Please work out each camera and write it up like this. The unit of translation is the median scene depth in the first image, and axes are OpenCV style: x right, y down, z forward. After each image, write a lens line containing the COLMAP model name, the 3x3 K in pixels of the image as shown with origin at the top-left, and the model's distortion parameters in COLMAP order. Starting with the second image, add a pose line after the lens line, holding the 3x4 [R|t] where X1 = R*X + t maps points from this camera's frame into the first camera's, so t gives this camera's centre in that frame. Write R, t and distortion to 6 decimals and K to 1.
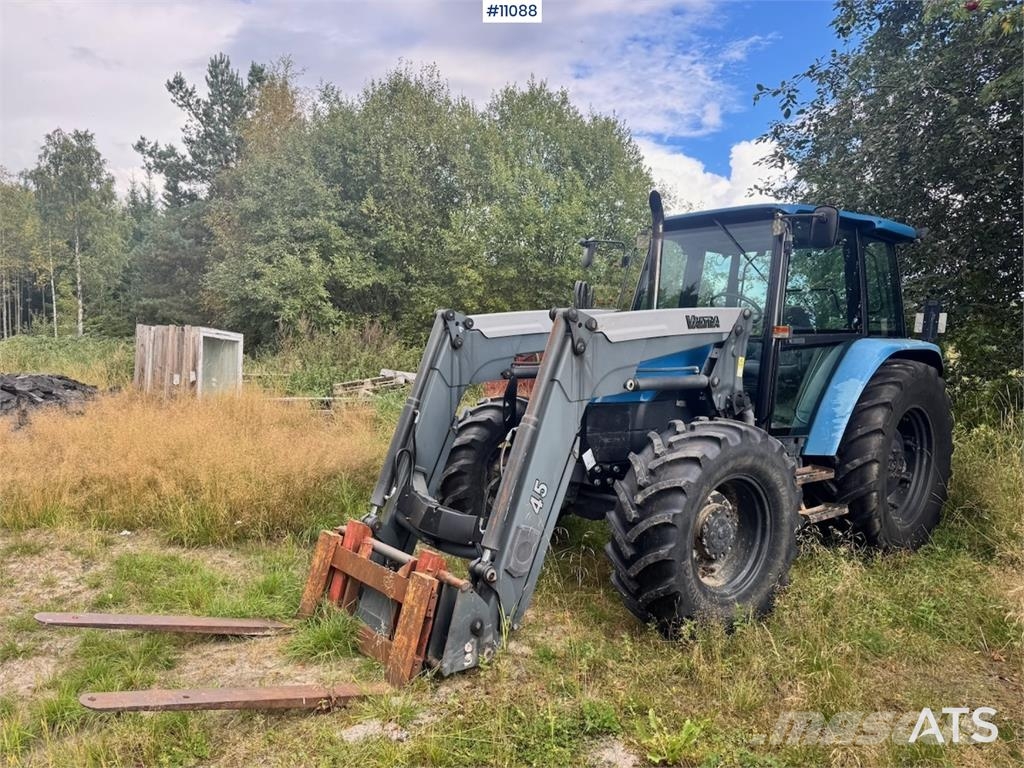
lens RADIAL K [[707.2, 0, 515.4], [0, 707.2, 383.6], [0, 0, 1]] dist [0.117174, -0.181623]
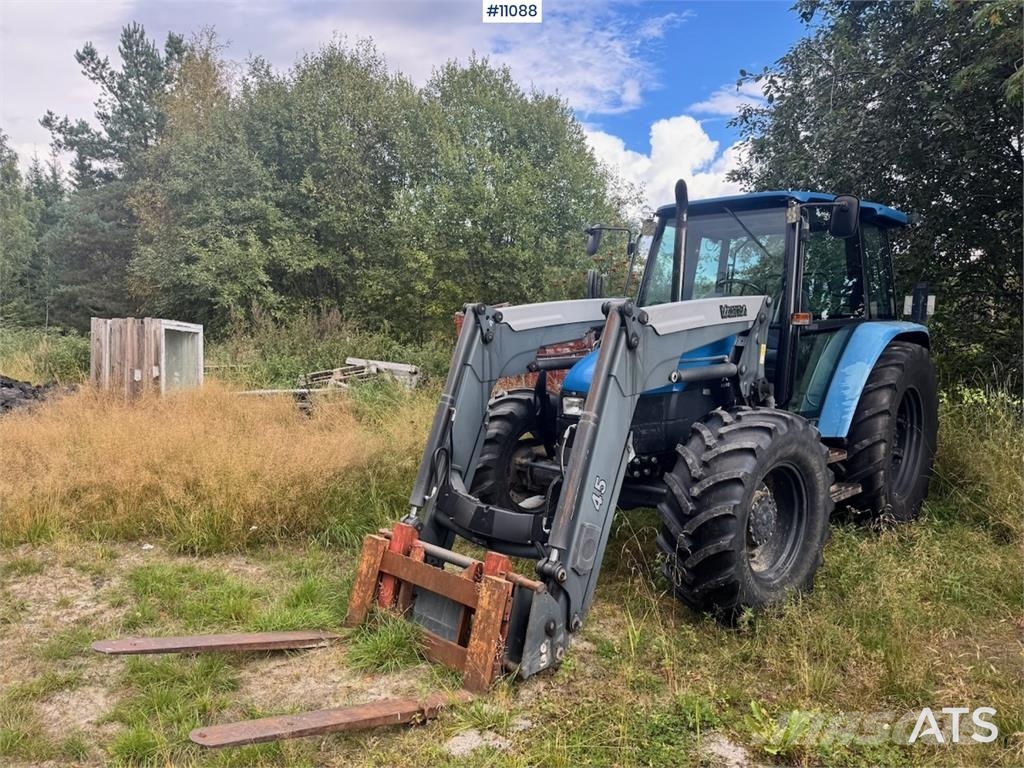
lens RADIAL K [[710.3, 0, 512.0], [0, 710.3, 384.0], [0, 0, 1]] dist [0.081924, -0.097999]
pose [[0.995280, -0.027982, 0.092926, -0.135313], [0.025256, 0.999219, 0.030386, -0.020733], [-0.093703, -0.027896, 0.995209, 0.017794]]
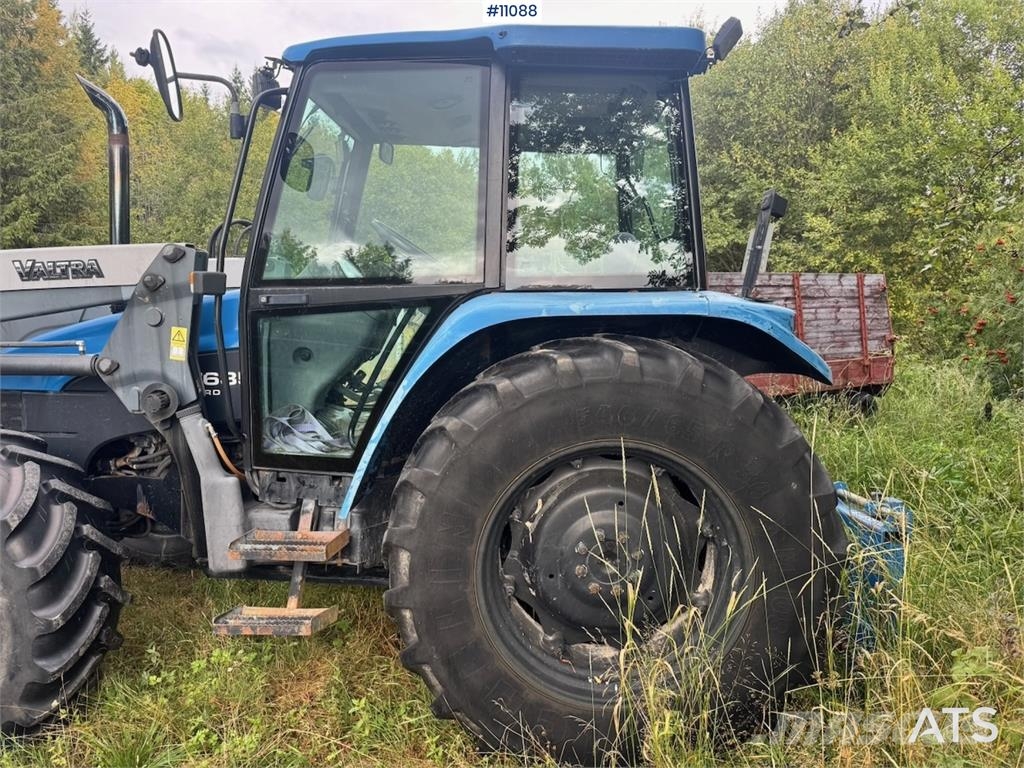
lens RADIAL K [[728.8, 0, 527.4], [0, 728.8, 383.6], [0, 0, 1]] dist [0.044659, -0.066339]
pose [[0.762401, 0.057228, -0.644570, 0.925718], [-0.033115, 0.998227, 0.049458, -0.030064], [0.646257, -0.016361, 0.762944, 0.720953]]
